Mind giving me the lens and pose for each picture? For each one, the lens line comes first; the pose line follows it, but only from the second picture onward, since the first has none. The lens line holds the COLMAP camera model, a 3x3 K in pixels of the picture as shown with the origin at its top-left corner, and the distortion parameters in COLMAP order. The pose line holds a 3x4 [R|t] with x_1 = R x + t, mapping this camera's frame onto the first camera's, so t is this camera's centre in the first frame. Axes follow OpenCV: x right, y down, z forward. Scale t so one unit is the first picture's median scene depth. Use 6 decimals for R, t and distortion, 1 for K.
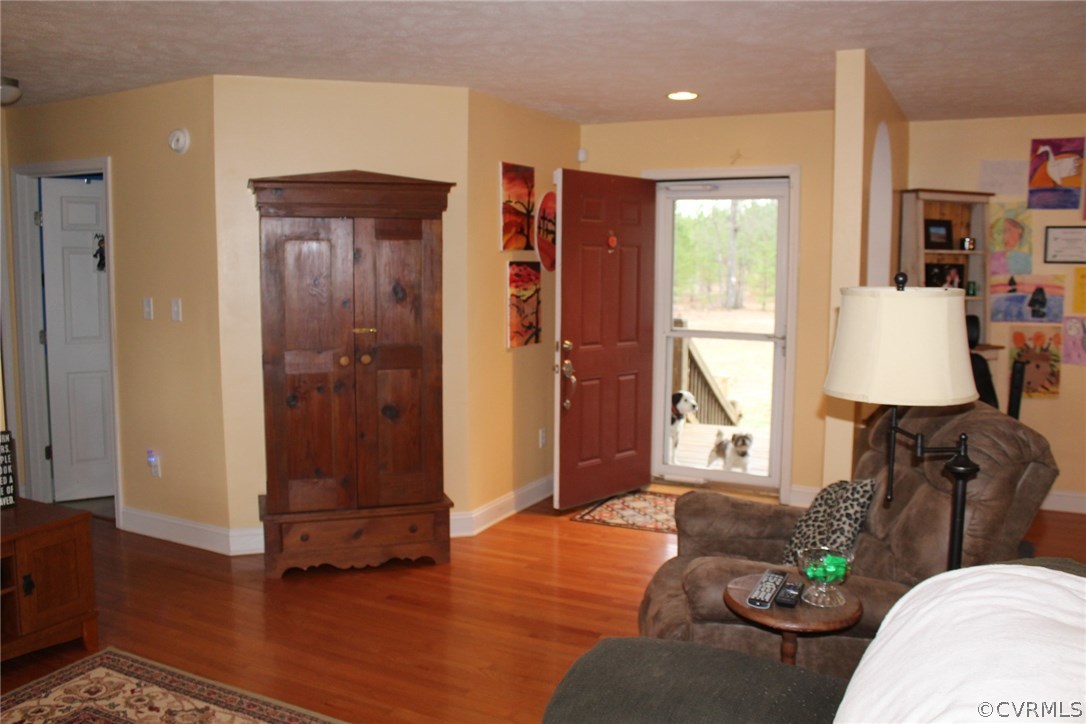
lens RADIAL K [[898.1, 0, 538.6], [0, 898.1, 357.1], [0, 0, 1]] dist [-0.166280, 0.137035]
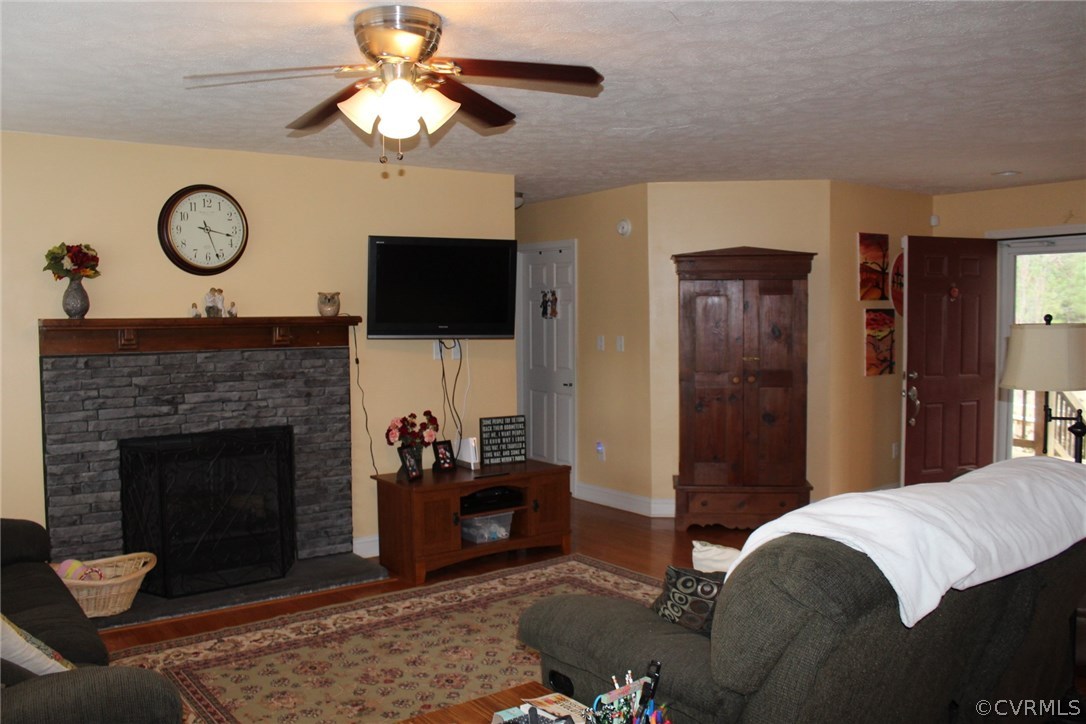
lens RADIAL K [[898.1, 0, 535.3], [0, 898.1, 355.3], [0, 0, 1]] dist [-0.166280, 0.137035]
pose [[0.897260, 0.007531, -0.441438, 0.118009], [-0.031339, 0.998419, -0.046665, 0.039996], [0.440388, 0.055704, 0.896078, -0.404033]]
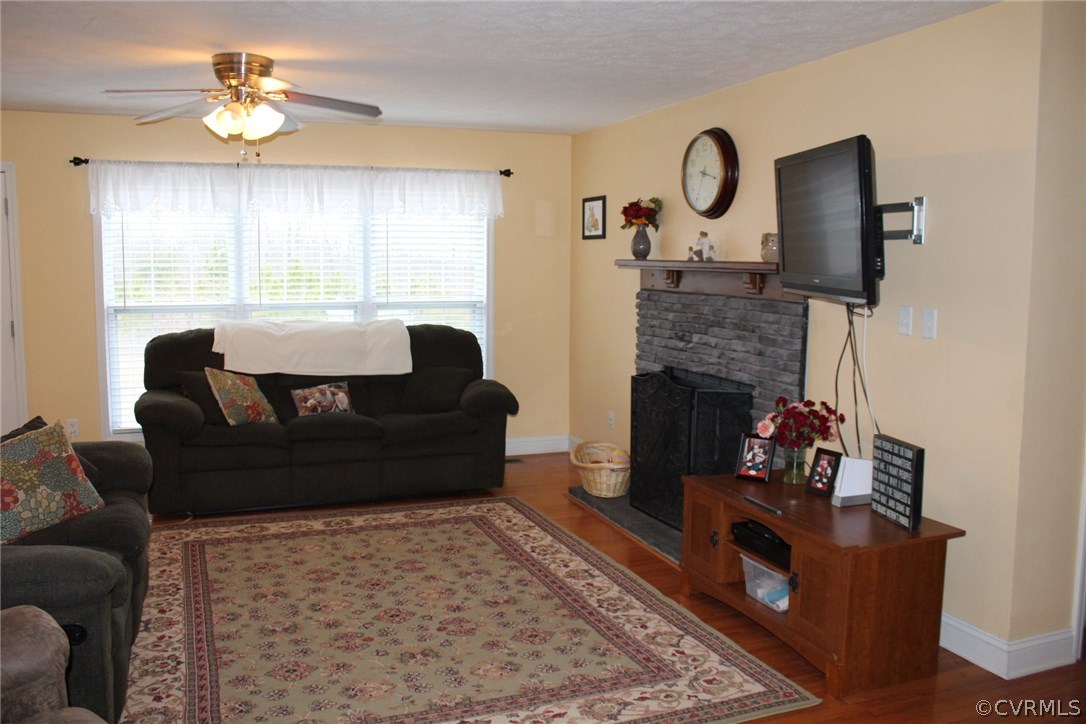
lens RADIAL K [[898.1, 0, 539.7], [0, 898.1, 355.7], [0, 0, 1]] dist [-0.166280, 0.137035]
pose [[-0.665102, 0.070839, -0.743385, 0.246638], [-0.085085, 0.981818, 0.169686, -0.101394], [0.741889, 0.176110, -0.646982, 0.994976]]
